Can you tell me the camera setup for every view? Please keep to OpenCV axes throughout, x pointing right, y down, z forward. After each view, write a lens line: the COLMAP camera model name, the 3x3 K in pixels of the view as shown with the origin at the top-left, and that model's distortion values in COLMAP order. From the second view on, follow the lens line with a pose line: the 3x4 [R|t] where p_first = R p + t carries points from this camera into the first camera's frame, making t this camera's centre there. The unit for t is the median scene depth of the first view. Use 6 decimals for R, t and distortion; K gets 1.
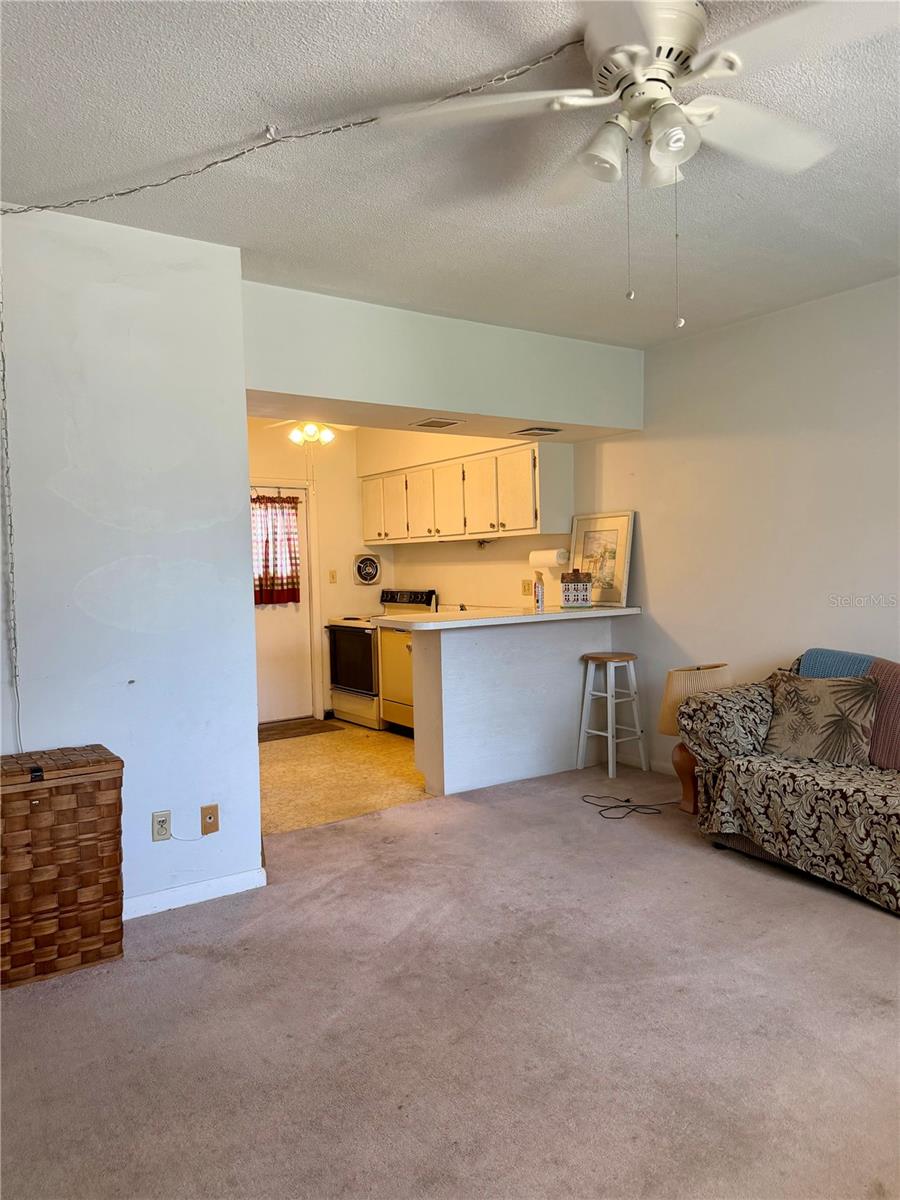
lens RADIAL K [[840.5, 0, 449.0], [0, 840.5, 605.3], [0, 0, 1]] dist [0.158656, -0.312942]
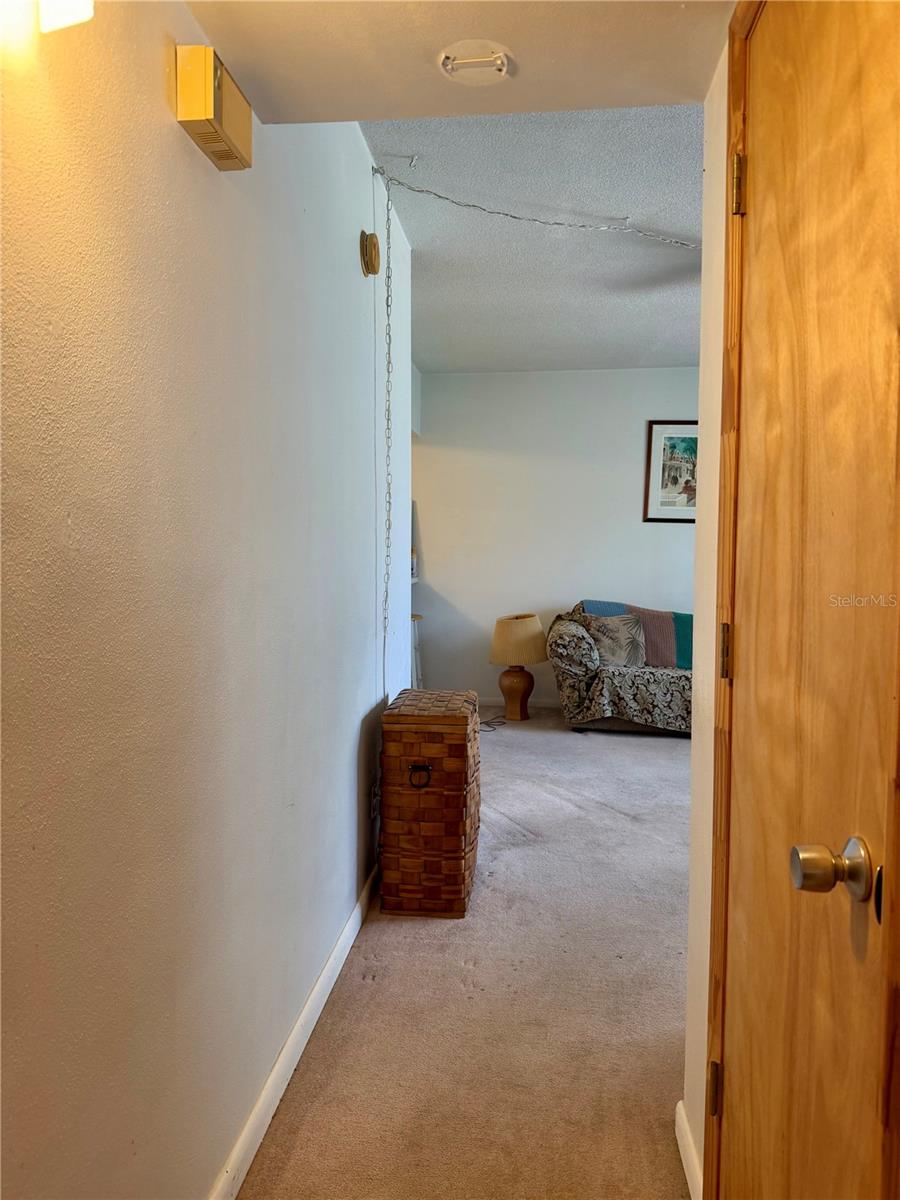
lens RADIAL K [[839.6, 0, 435.8], [0, 839.6, 597.9], [0, 0, 1]] dist [0.140296, -0.314014]
pose [[0.660832, -0.019871, 0.750271, -0.695065], [0.015587, 0.999797, 0.012751, 0.018192], [-0.750372, 0.003268, 0.661007, 0.149950]]
